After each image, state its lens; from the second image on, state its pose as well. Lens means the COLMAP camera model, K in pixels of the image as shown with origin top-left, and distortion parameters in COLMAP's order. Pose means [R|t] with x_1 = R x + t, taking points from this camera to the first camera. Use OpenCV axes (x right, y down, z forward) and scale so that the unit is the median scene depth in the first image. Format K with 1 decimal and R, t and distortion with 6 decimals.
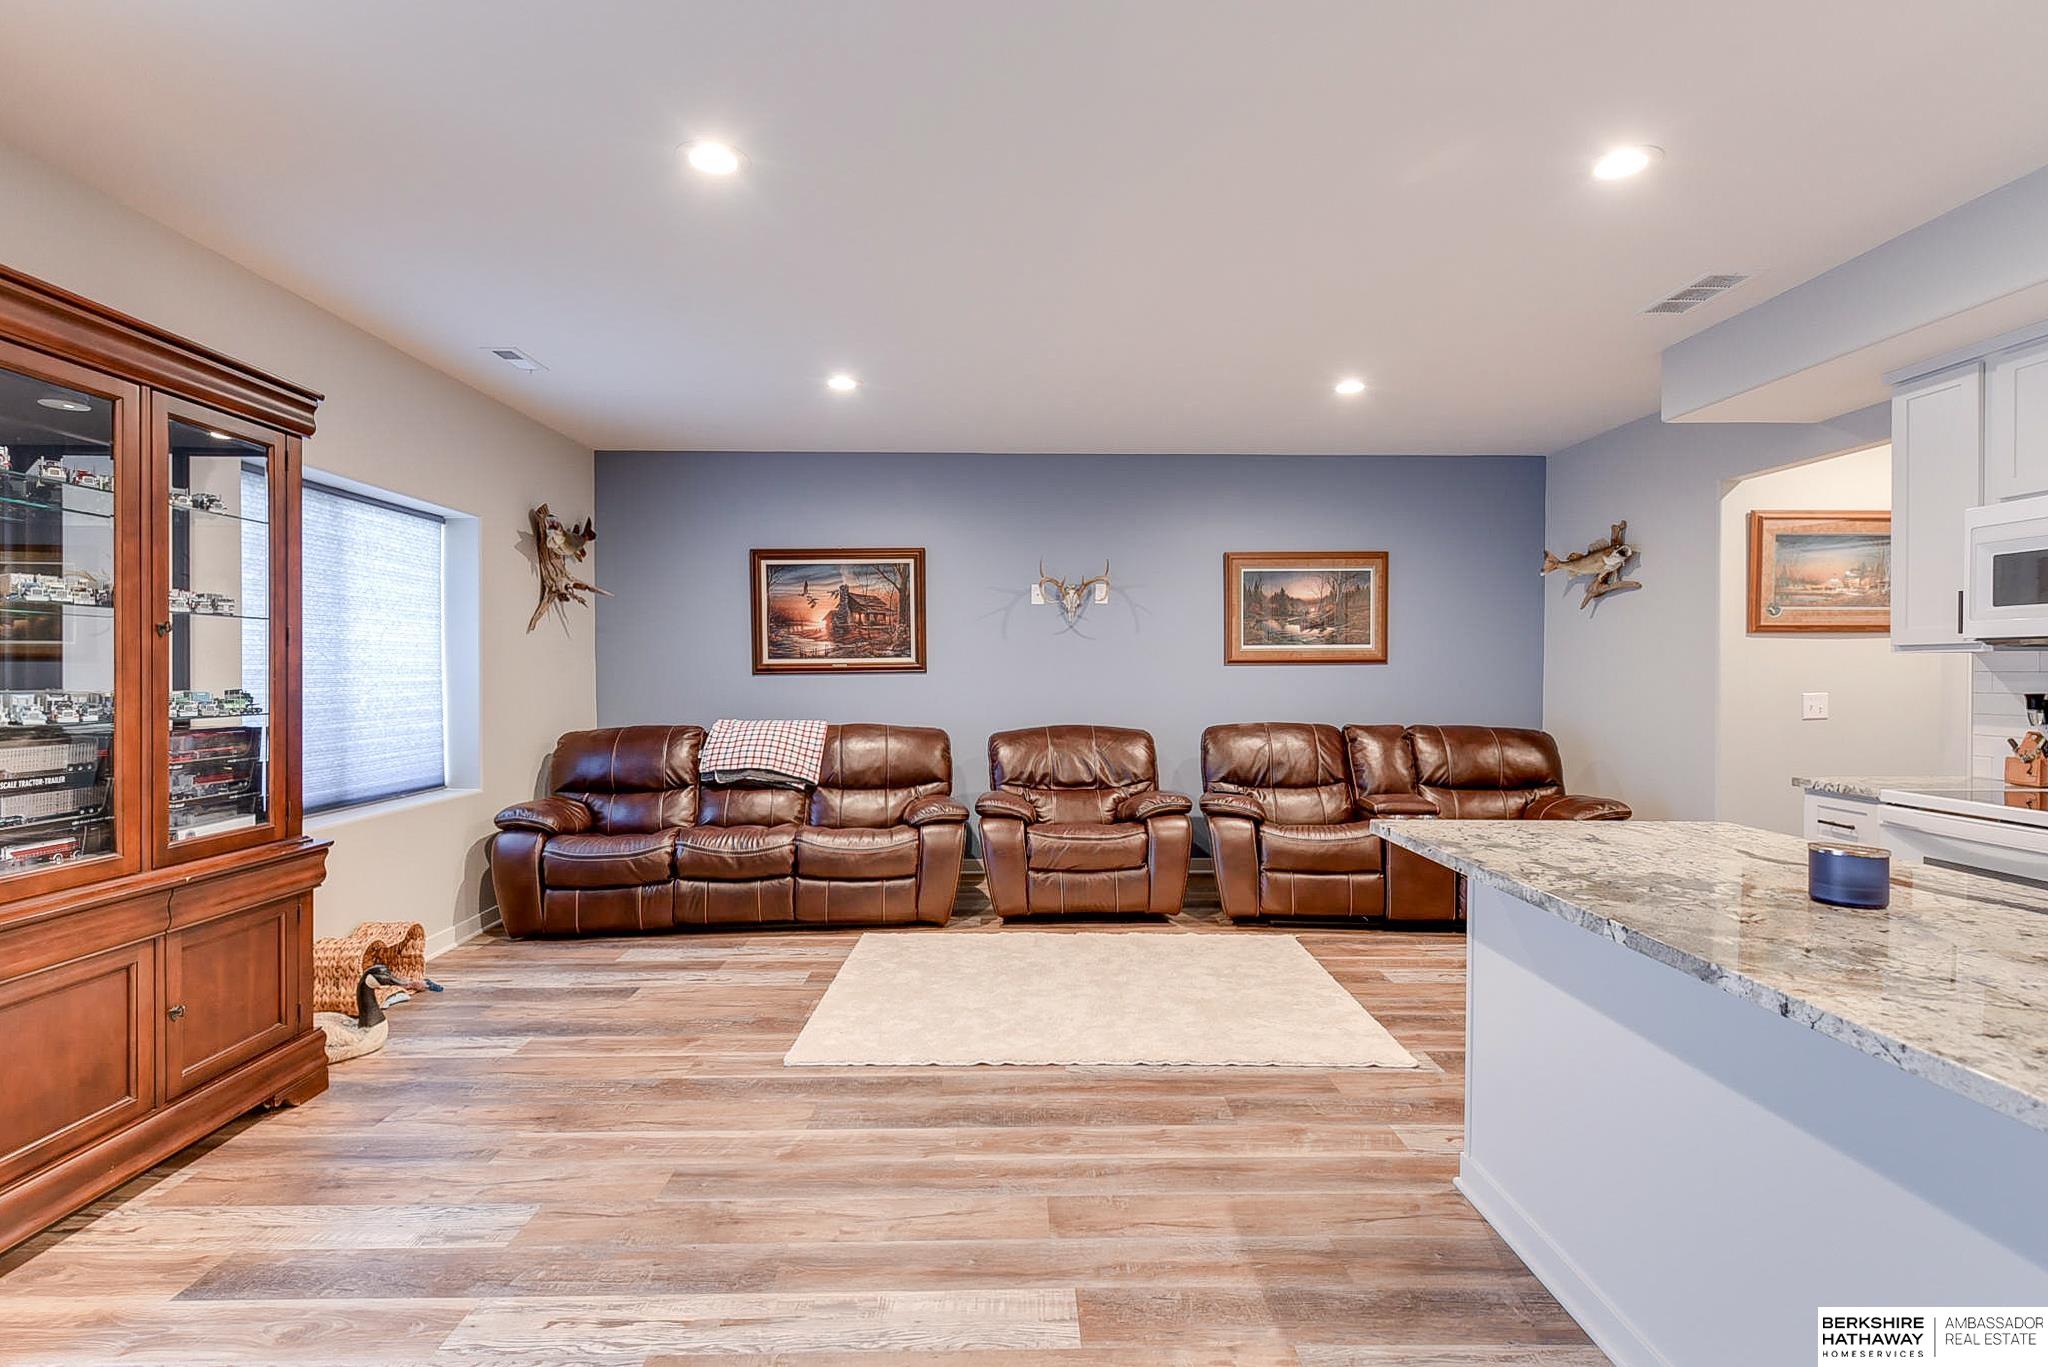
lens RADIAL K [[983.4, 0, 1021.5], [0, 983.4, 670.6], [0, 0, 1]] dist [0.004042, 0.000369]
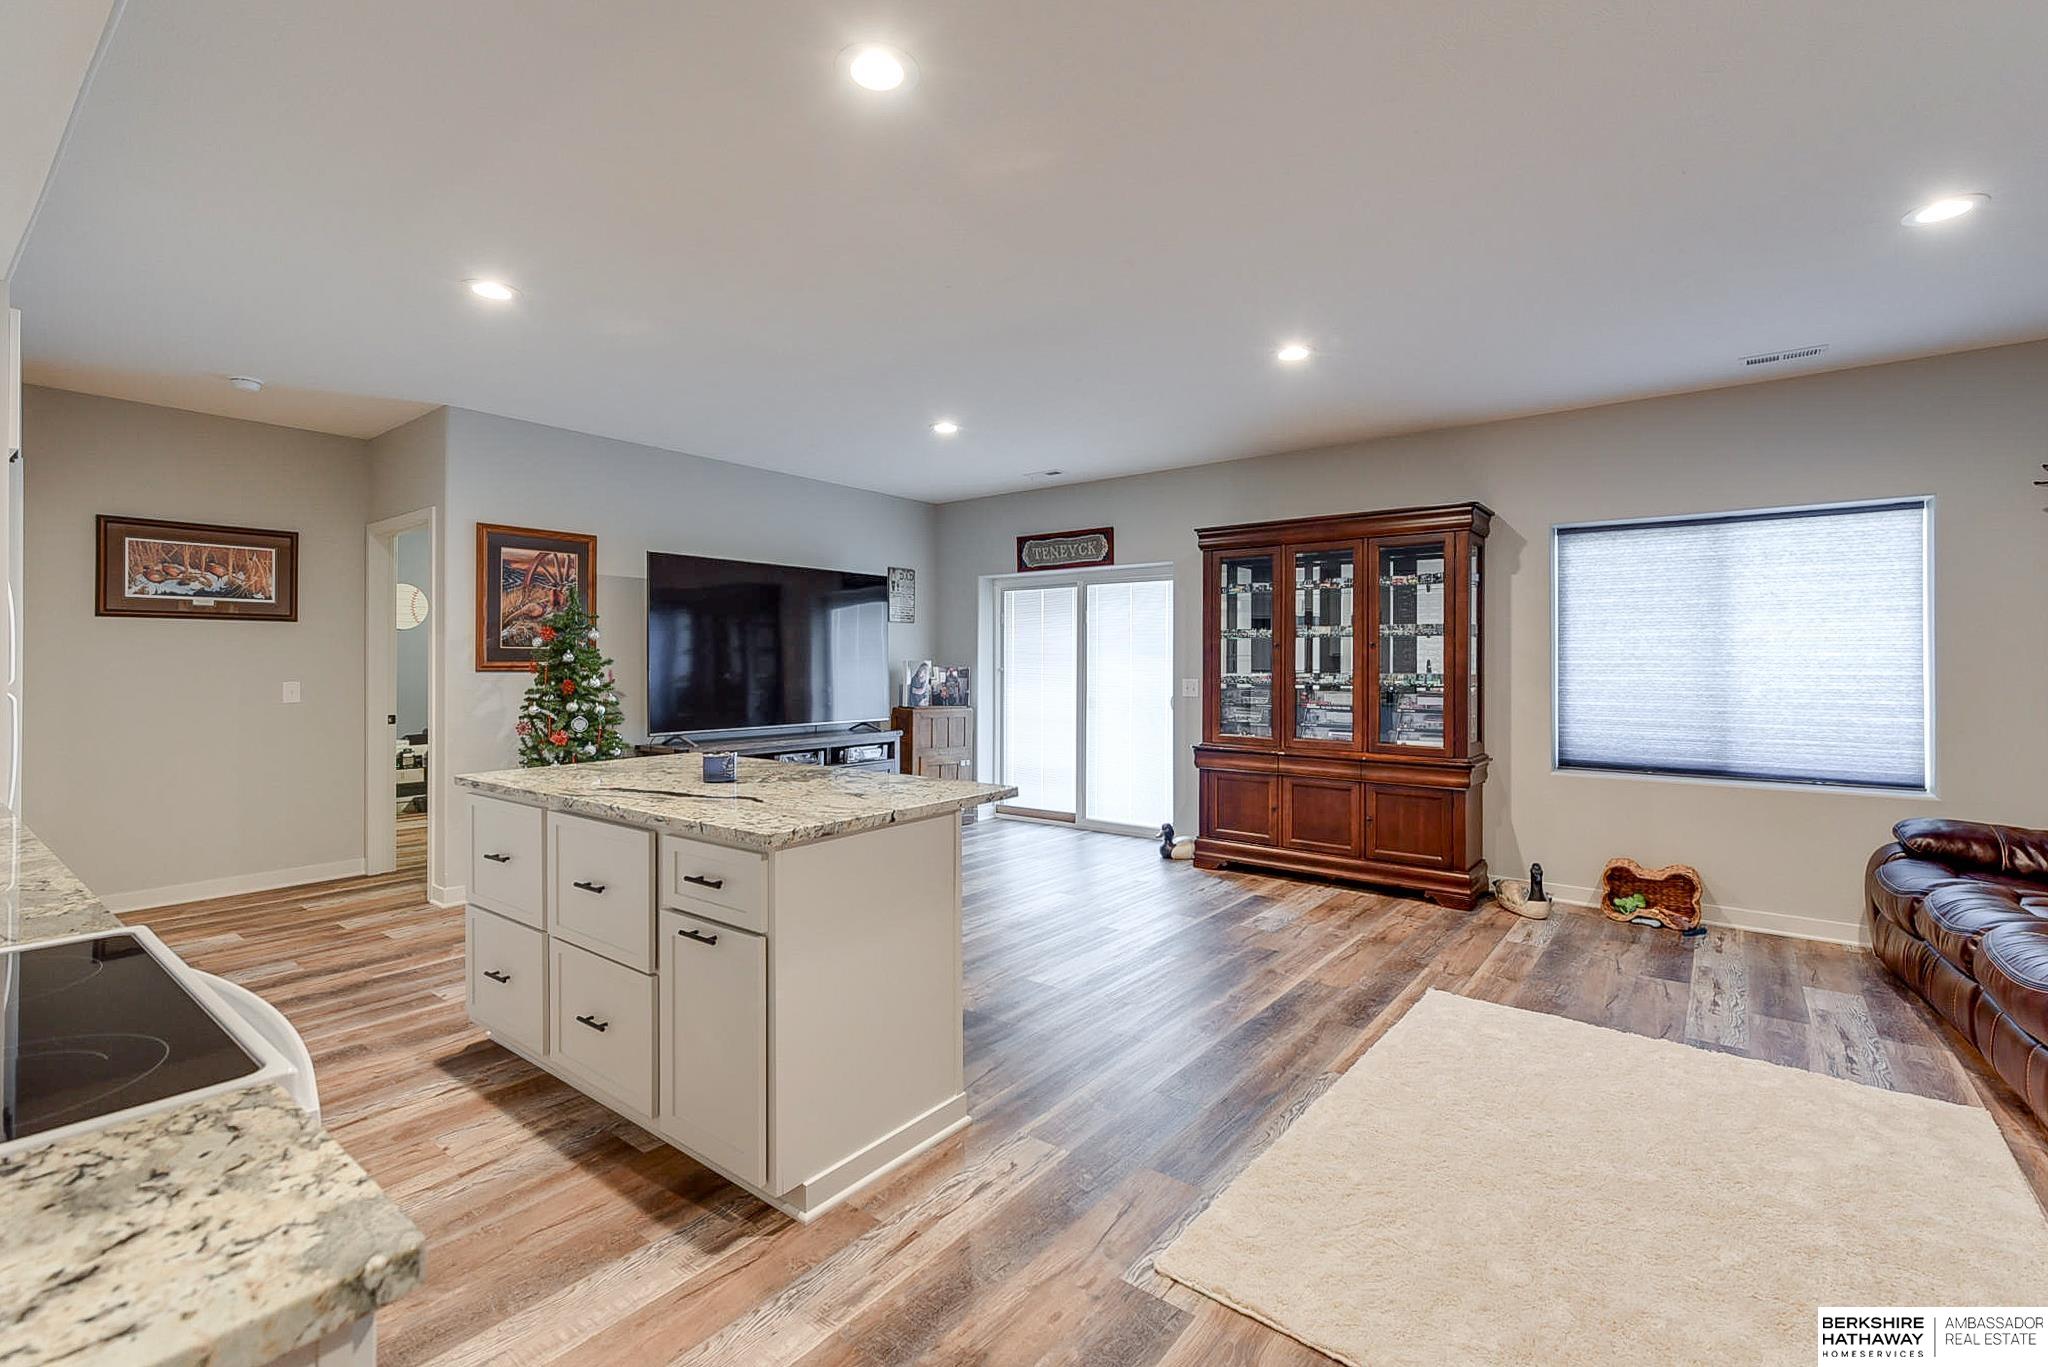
lens RADIAL K [[899.6, 0, 1023.8], [0, 899.6, 668.9], [0, 0, 1]] dist [0.019664, 0.000278]
pose [[-0.633384, 0.005256, -0.773820, 0.955613], [-0.001841, 0.999964, 0.008300, -0.002922], [0.773835, 0.006682, -0.633352, 1.356018]]
